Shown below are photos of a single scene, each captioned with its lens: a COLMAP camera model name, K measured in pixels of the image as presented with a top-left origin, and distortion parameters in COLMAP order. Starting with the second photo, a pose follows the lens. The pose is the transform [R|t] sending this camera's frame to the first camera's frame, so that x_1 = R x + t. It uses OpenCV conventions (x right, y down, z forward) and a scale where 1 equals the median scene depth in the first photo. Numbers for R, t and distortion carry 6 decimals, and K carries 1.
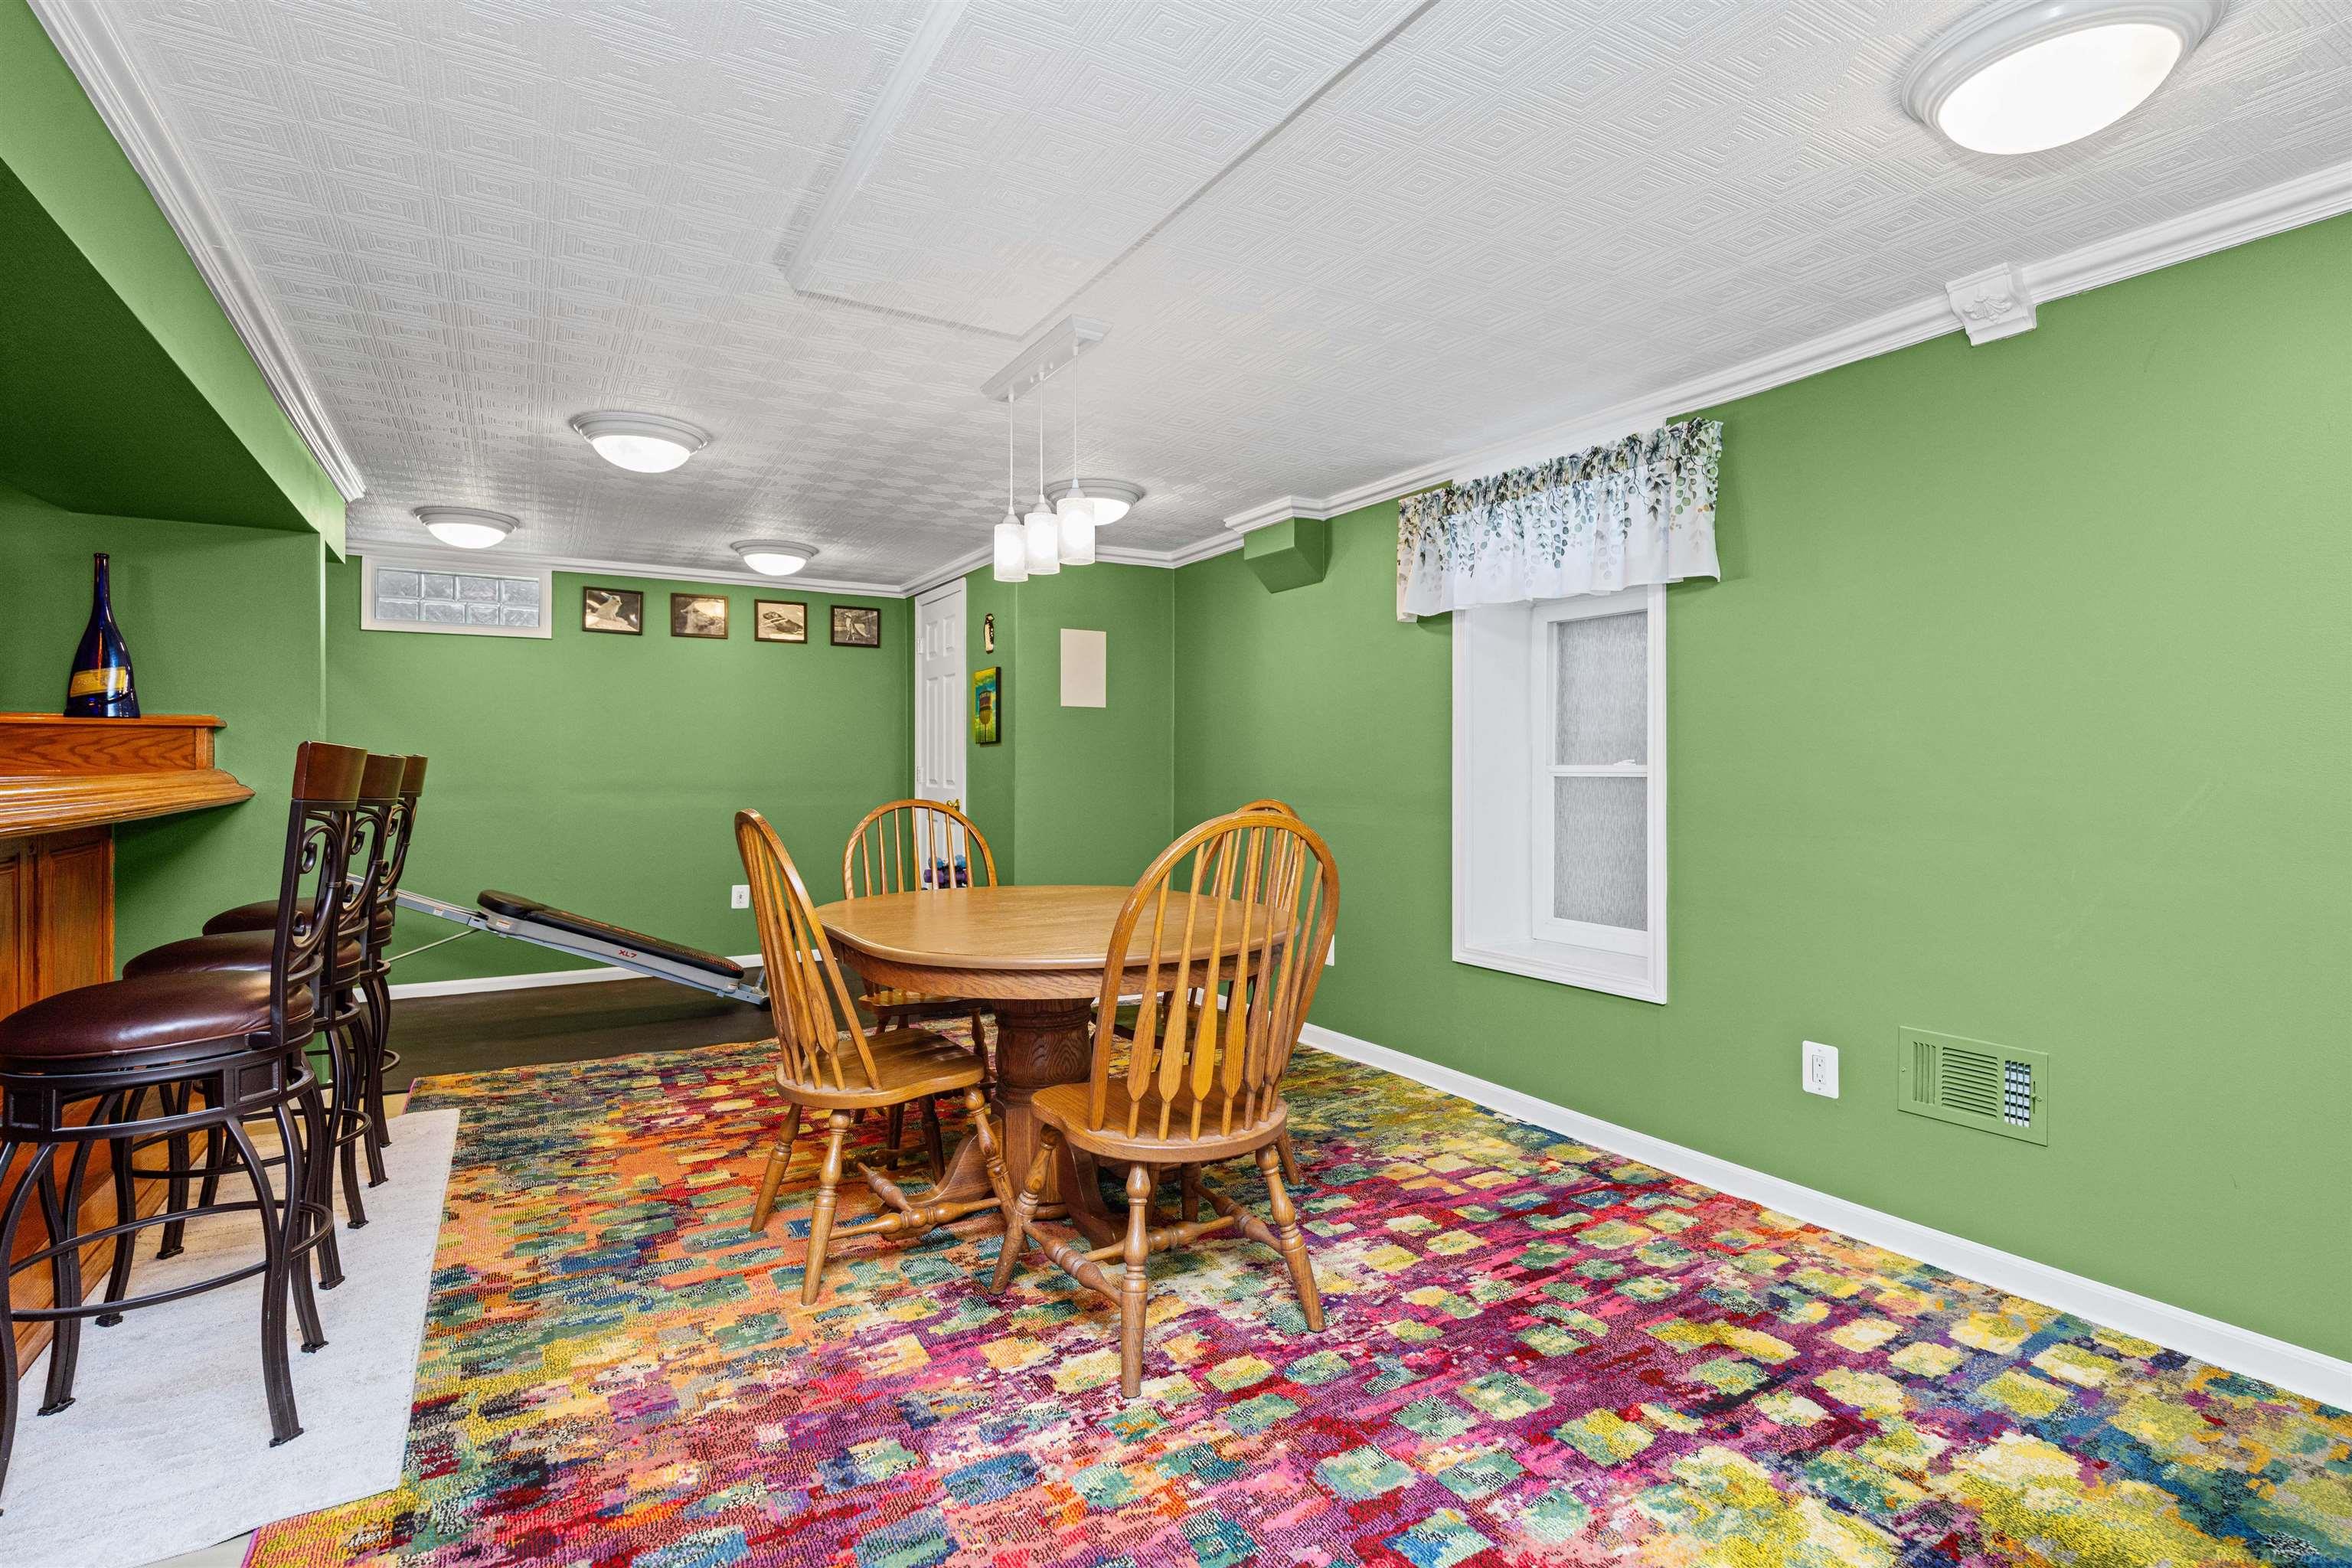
lens RADIAL K [[1105.5, 0, 1181.9], [0, 1105.5, 770.7], [0, 0, 1]] dist [0.008110, -0.003304]
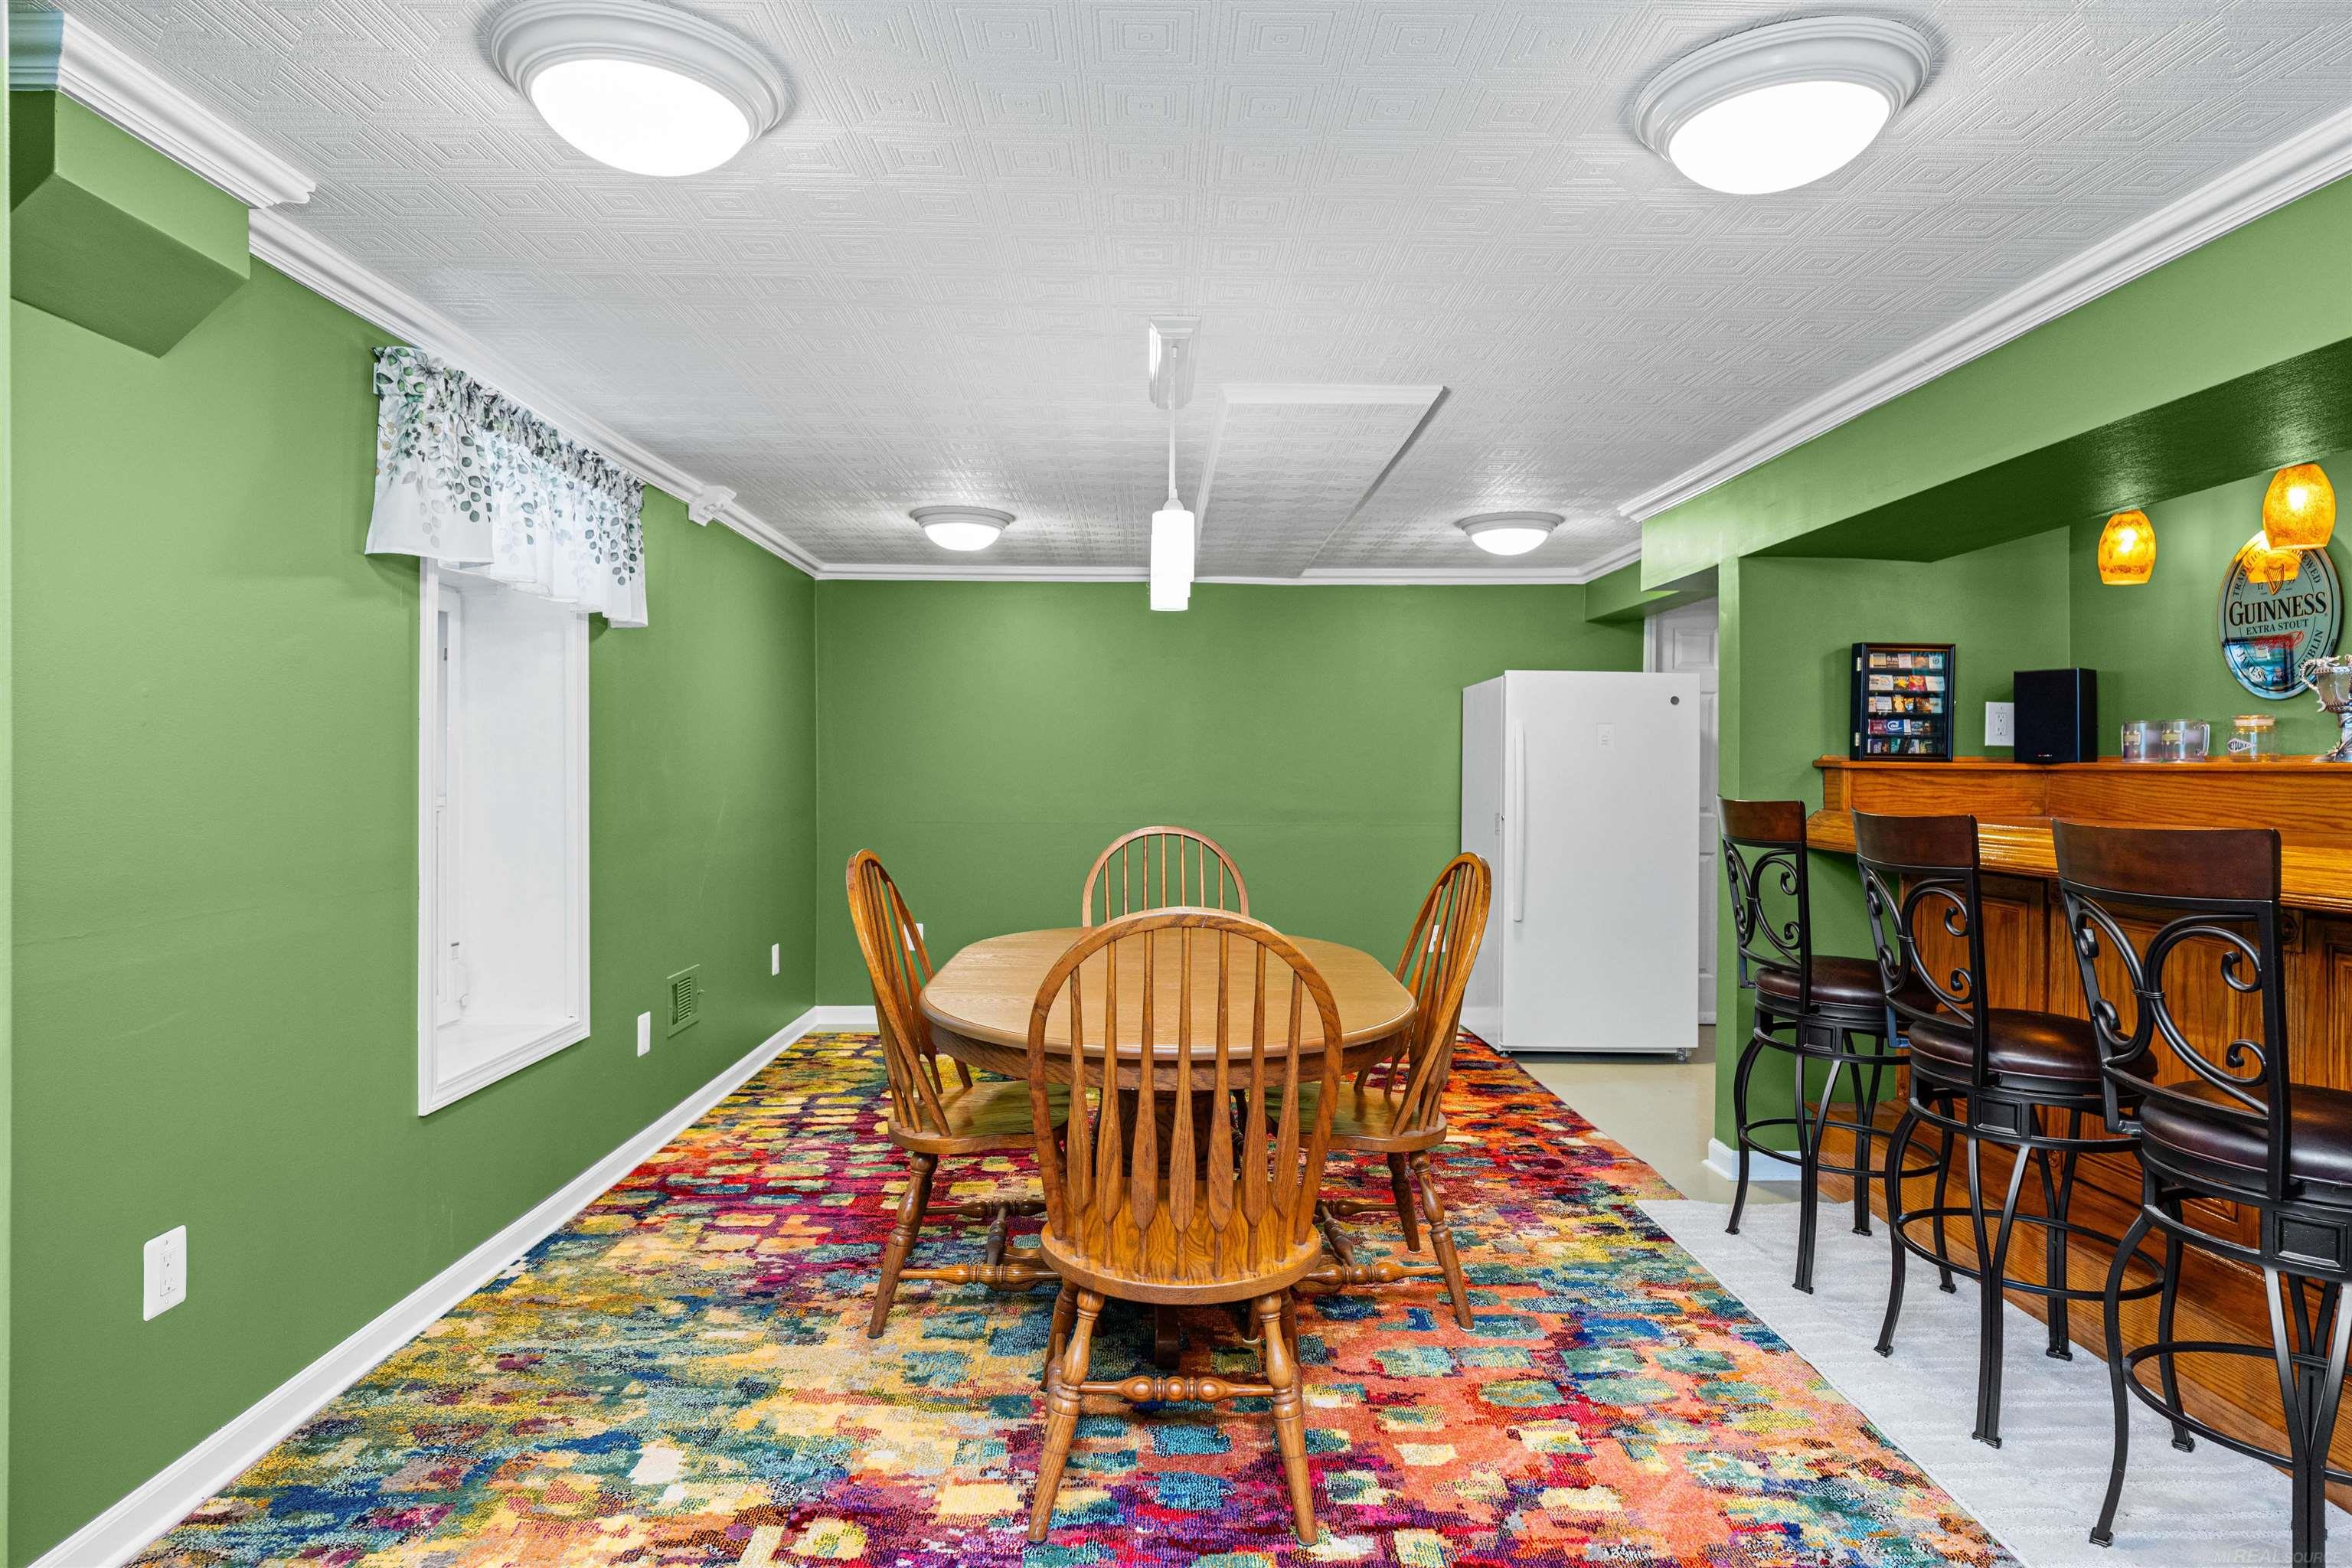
lens RADIAL K [[1300.1, 0, 1144.1], [0, 1300.1, 768.8], [0, 0, 1]] dist [0.011270, -0.008493]
pose [[-0.854740, -0.008546, 0.518986, -0.670987], [-0.006115, 0.999961, 0.006395, -0.045454], [-0.519020, 0.002292, -0.854759, 1.941232]]
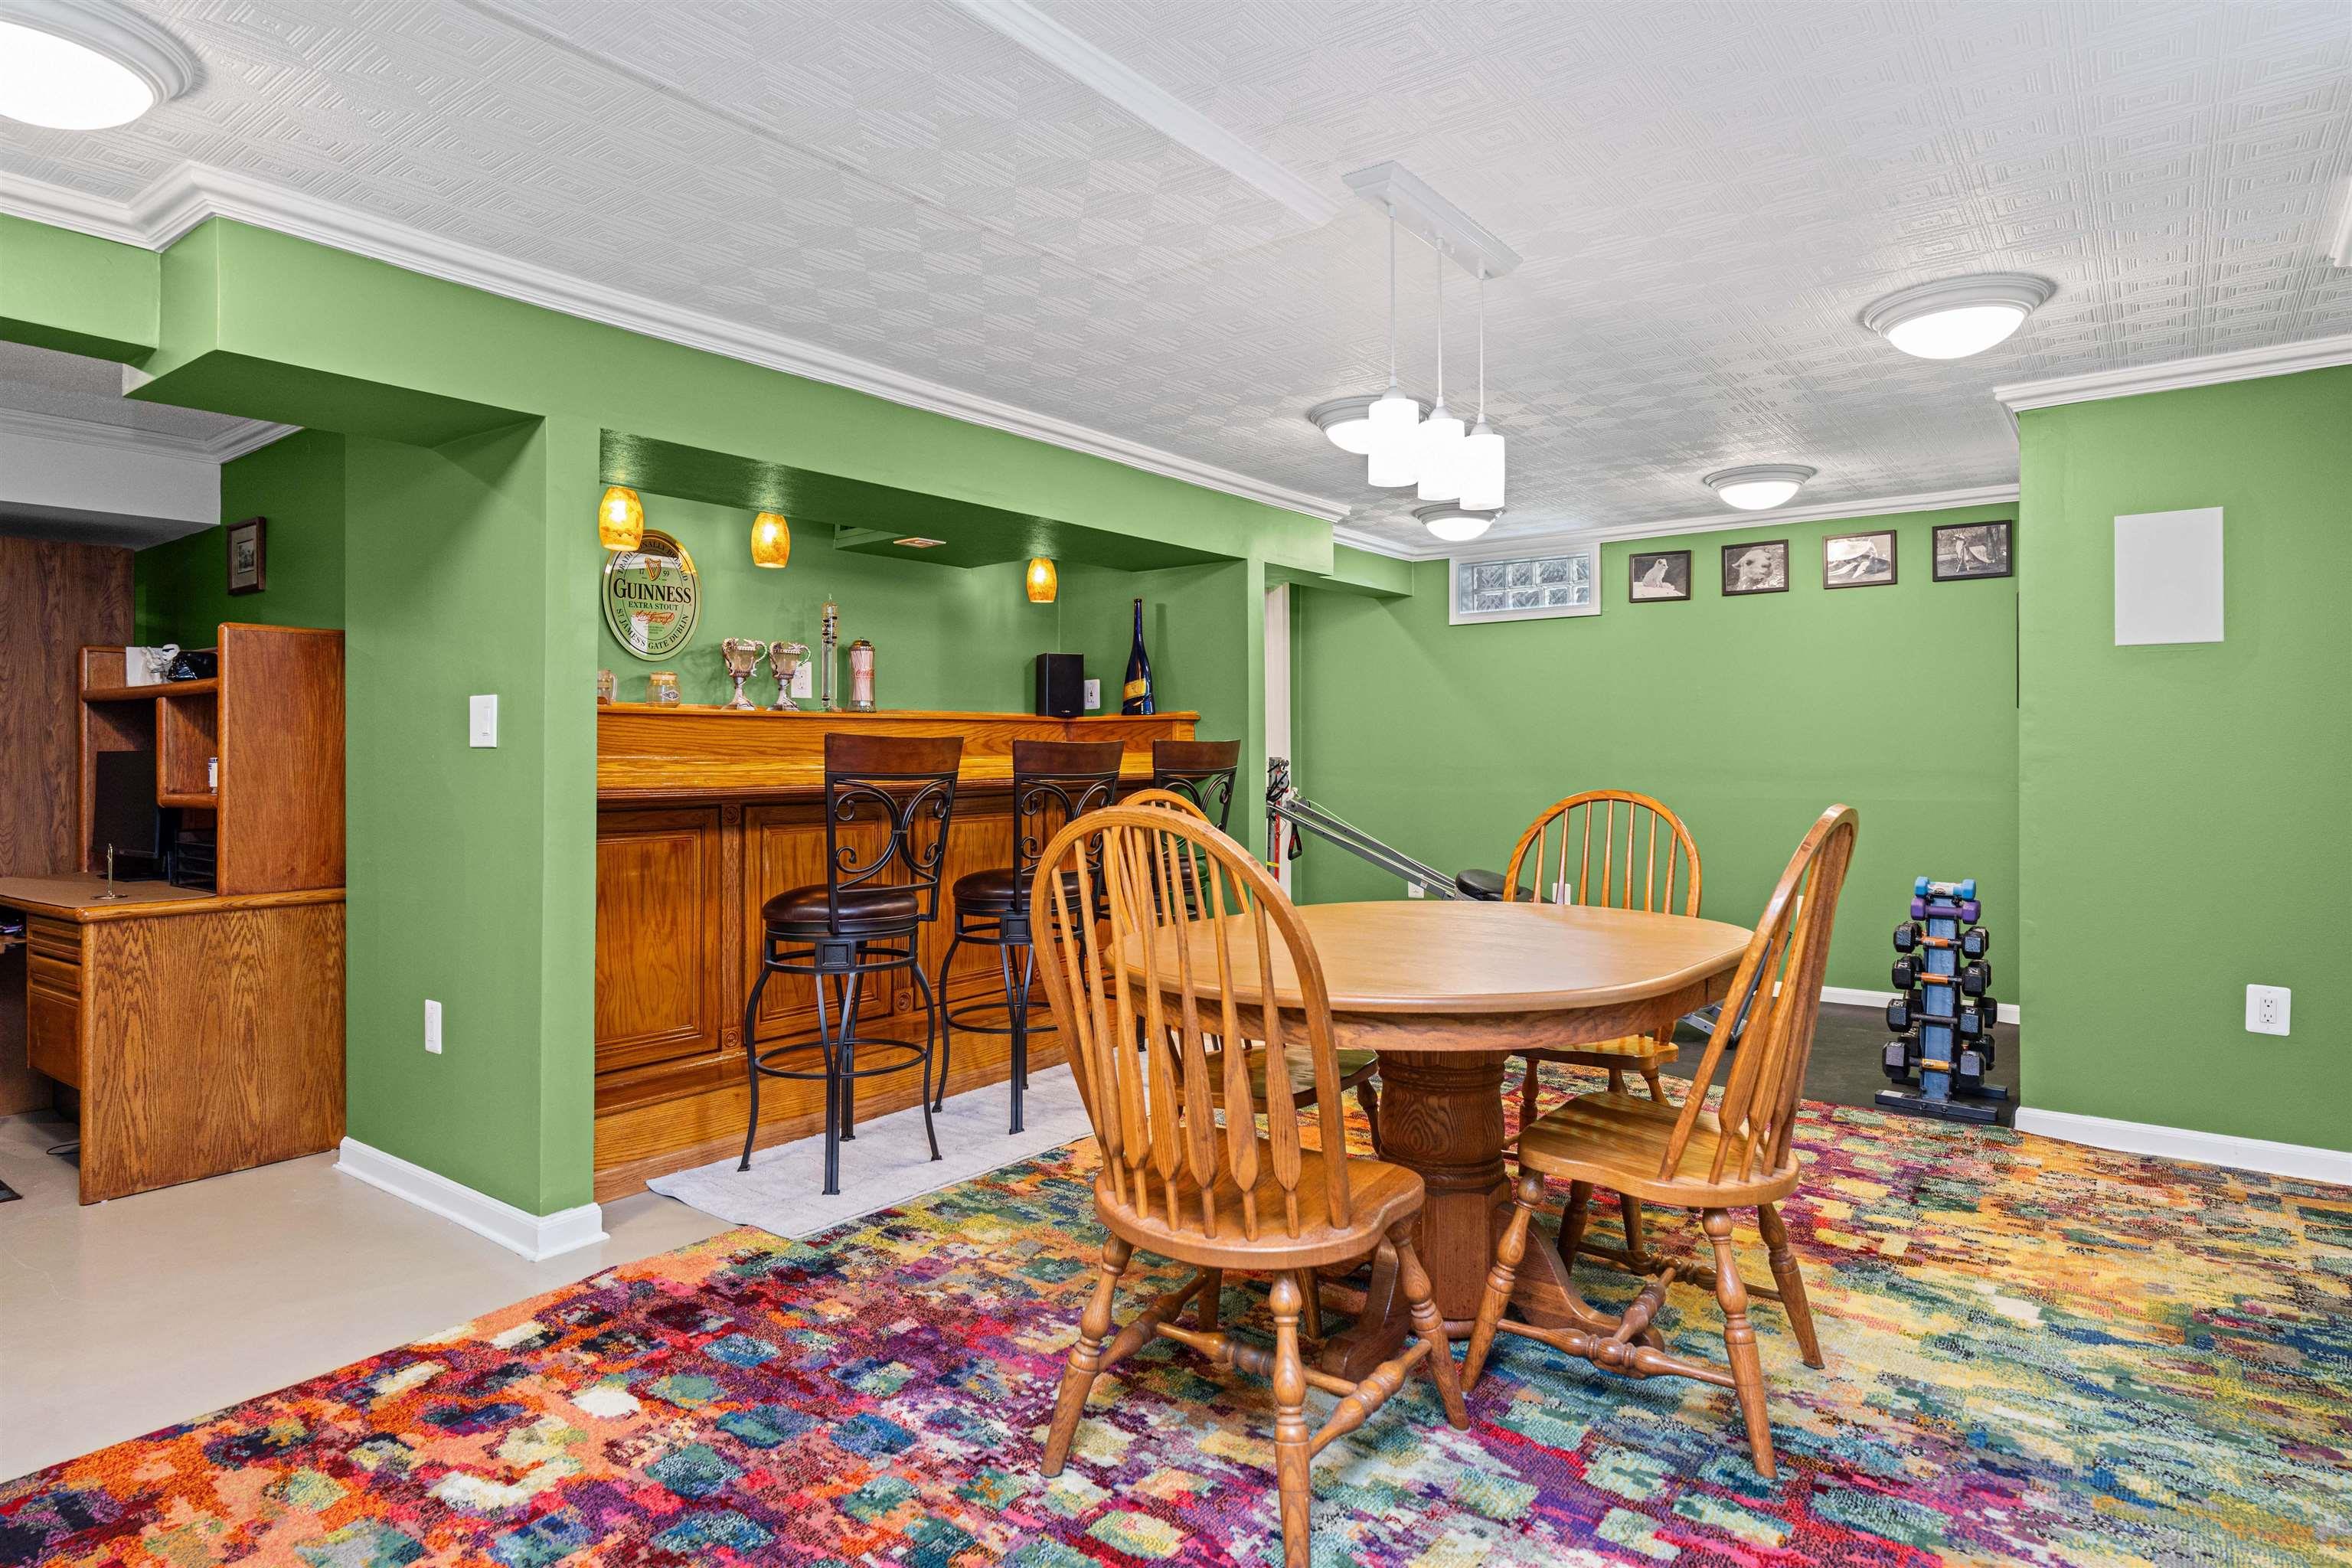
lens RADIAL K [[1300.1, 0, 1188.1], [0, 1300.1, 746.4], [0, 0, 1]] dist [0.011270, -0.008493]
pose [[0.379713, -0.004633, -0.925093, 0.653379], [-0.000937, 0.999985, -0.005393, 0.000567], [0.925104, 0.002915, 0.379703, 0.494409]]
